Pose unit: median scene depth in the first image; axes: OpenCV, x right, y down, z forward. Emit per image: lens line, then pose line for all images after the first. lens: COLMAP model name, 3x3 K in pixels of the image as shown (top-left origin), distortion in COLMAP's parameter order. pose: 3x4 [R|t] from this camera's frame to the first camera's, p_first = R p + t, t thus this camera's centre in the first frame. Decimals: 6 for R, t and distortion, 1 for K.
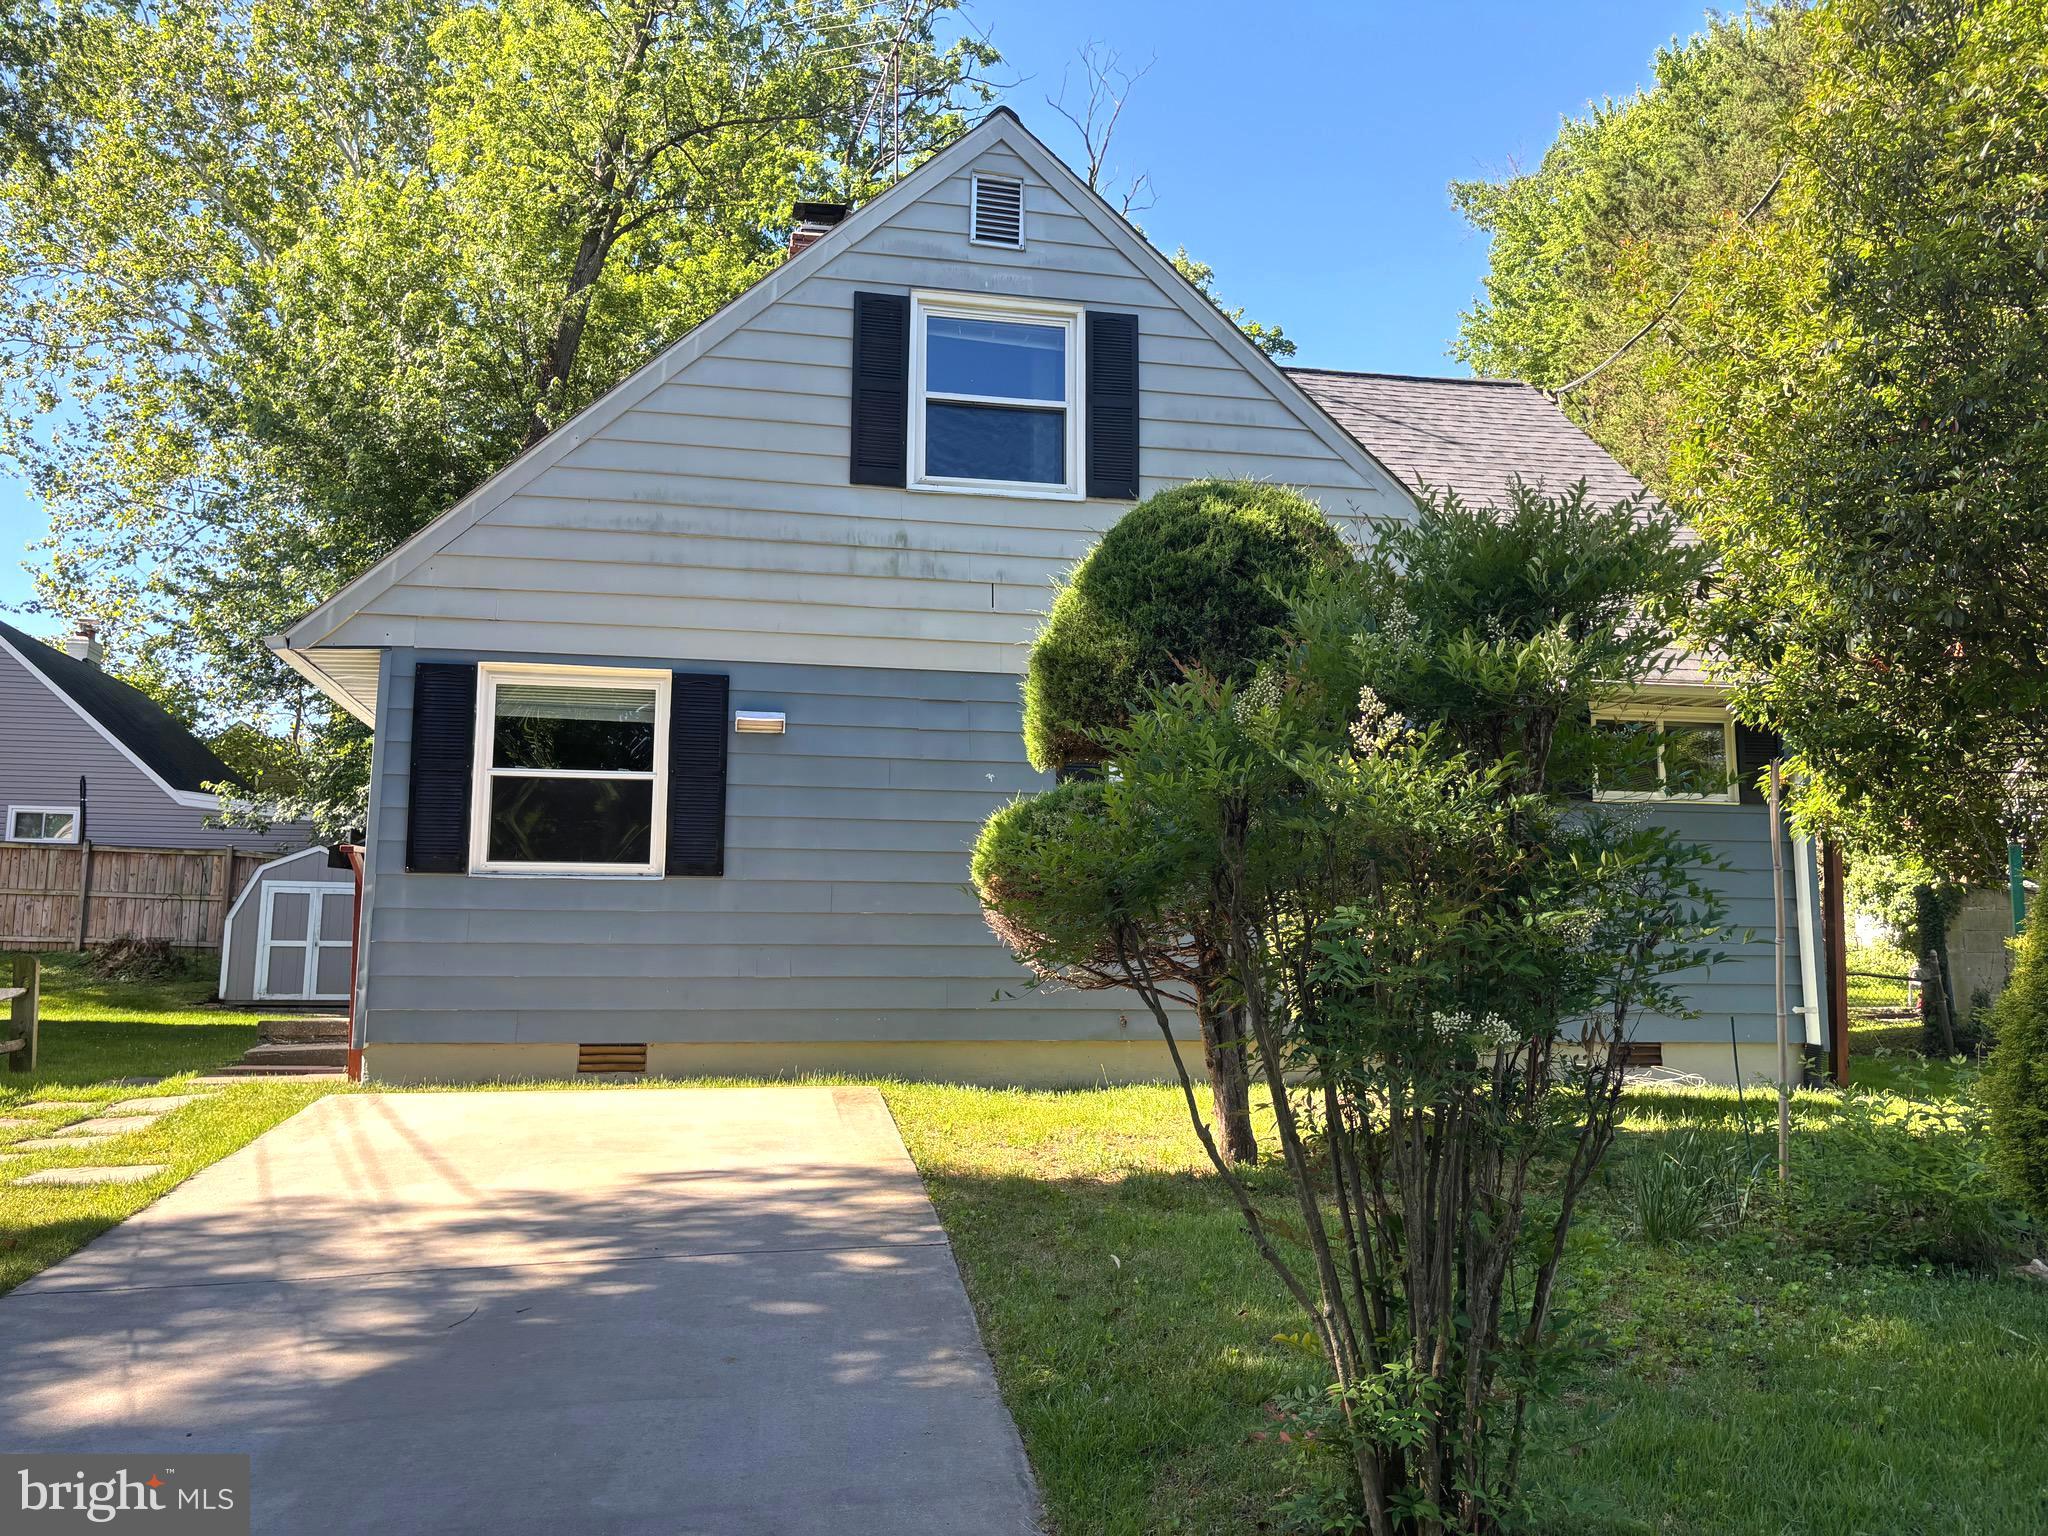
lens RADIAL K [[1554.7, 0, 1018.6], [0, 1554.7, 772.7], [0, 0, 1]] dist [0.057746, -0.062860]
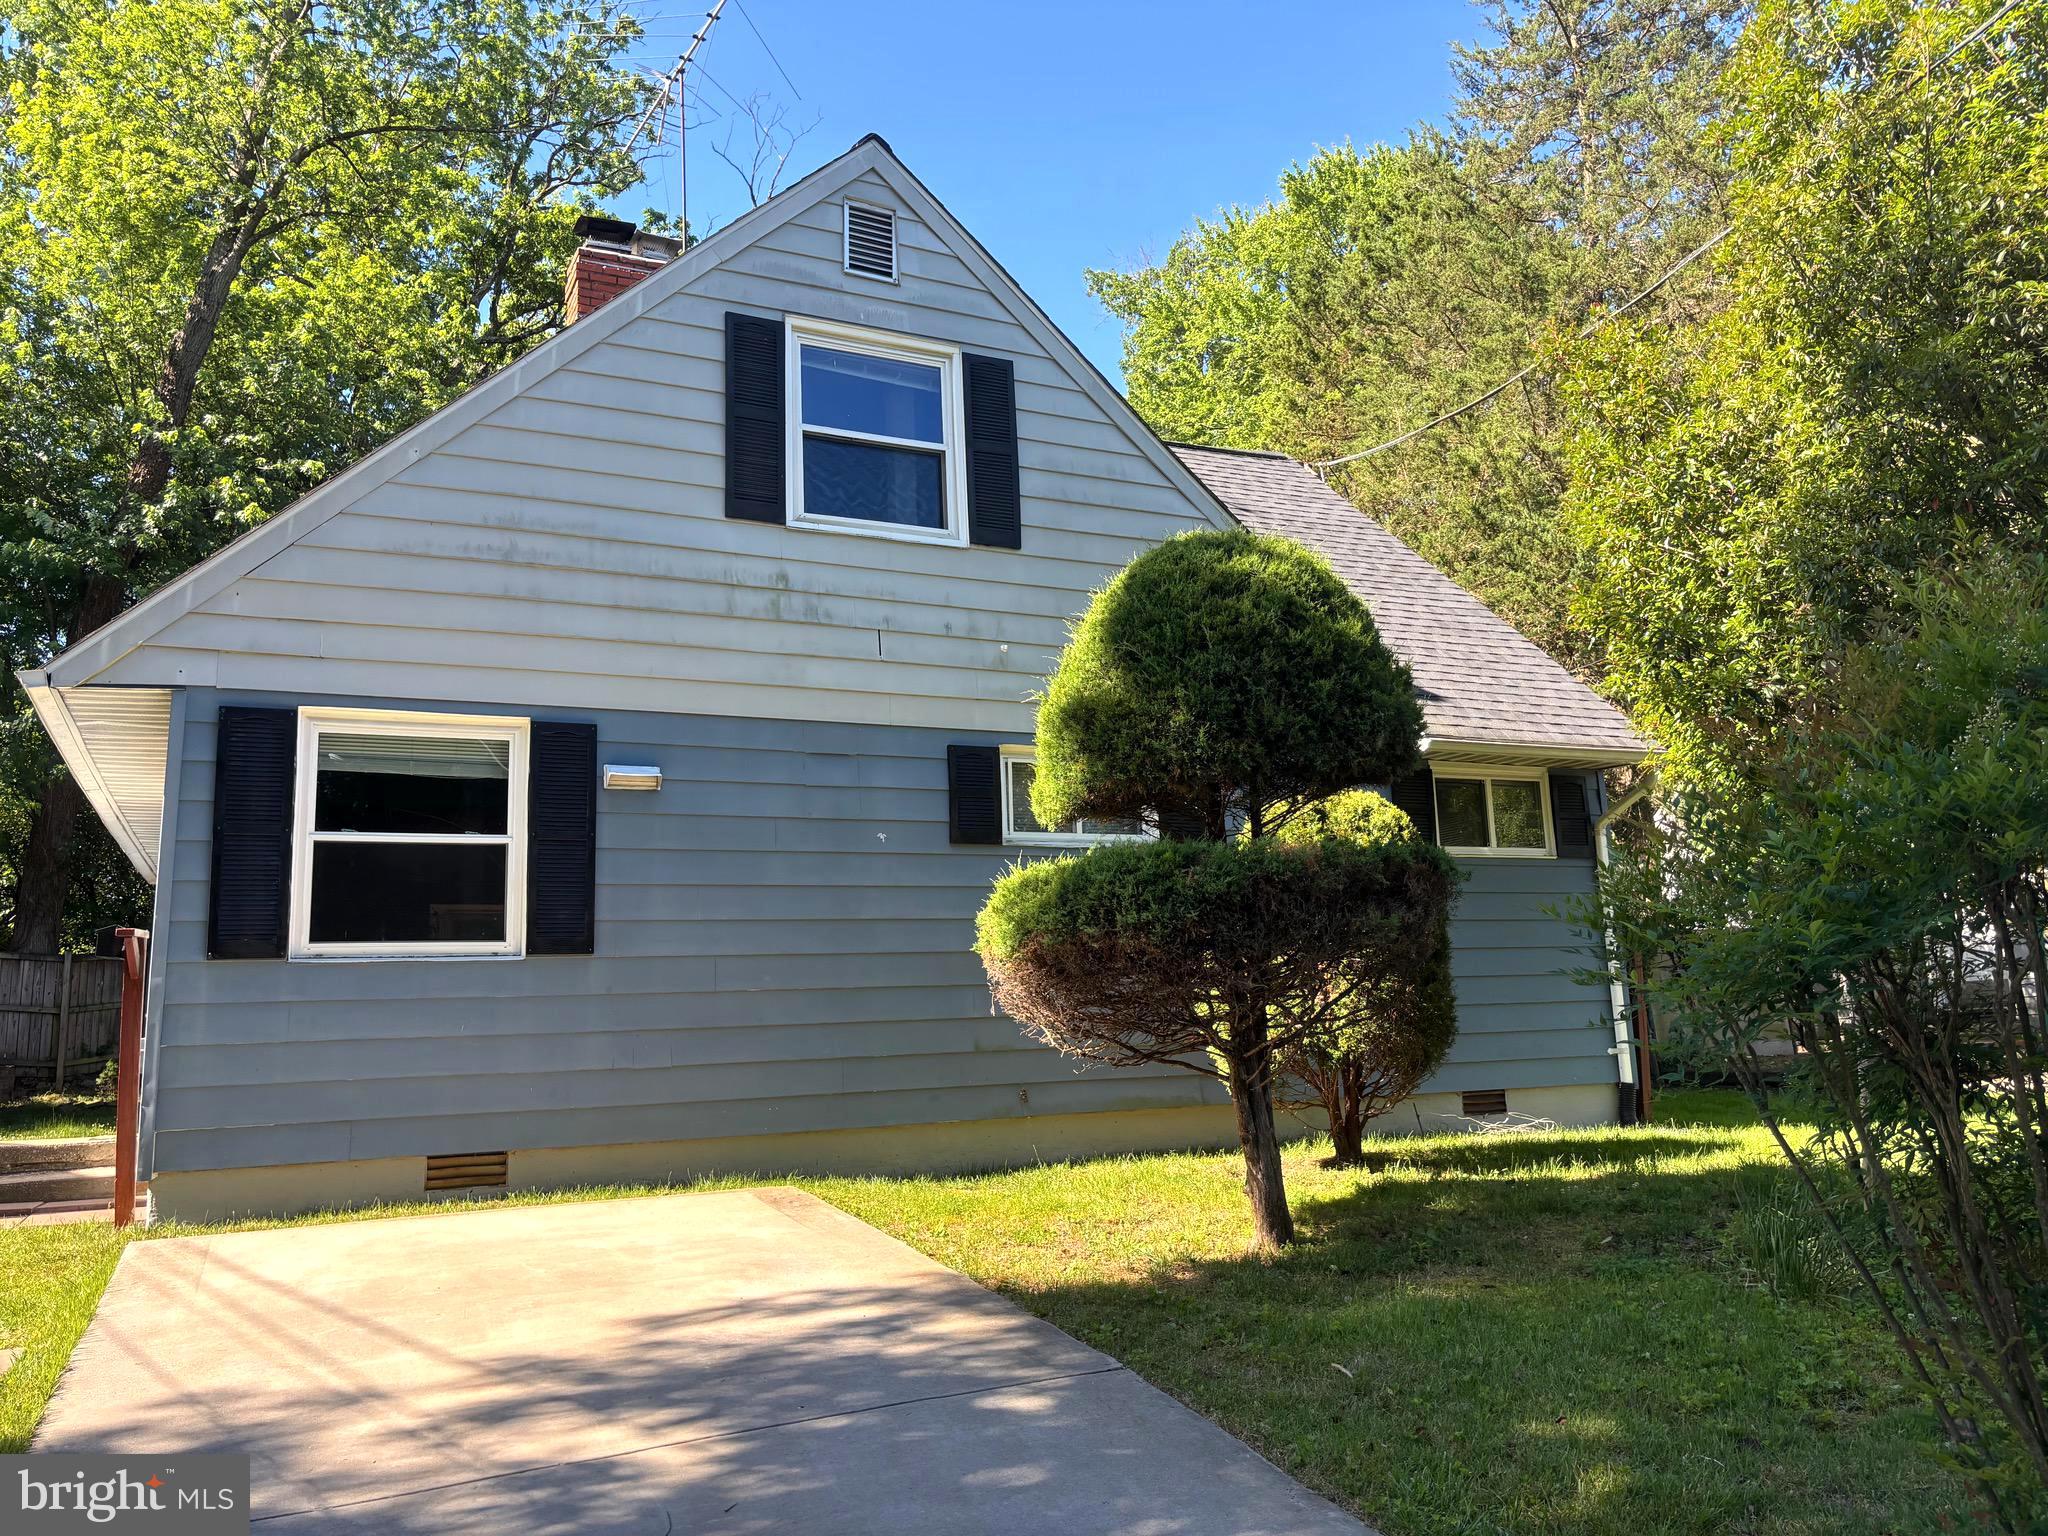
lens RADIAL K [[1554.7, 0, 1030.9], [0, 1554.7, 756.5], [0, 0, 1]] dist [0.057746, -0.062860]
pose [[0.964086, 0.006278, 0.265517, -0.179130], [0.006686, 0.998830, -0.047894, -0.000347], [-0.265507, 0.047950, 0.962916, 0.078334]]
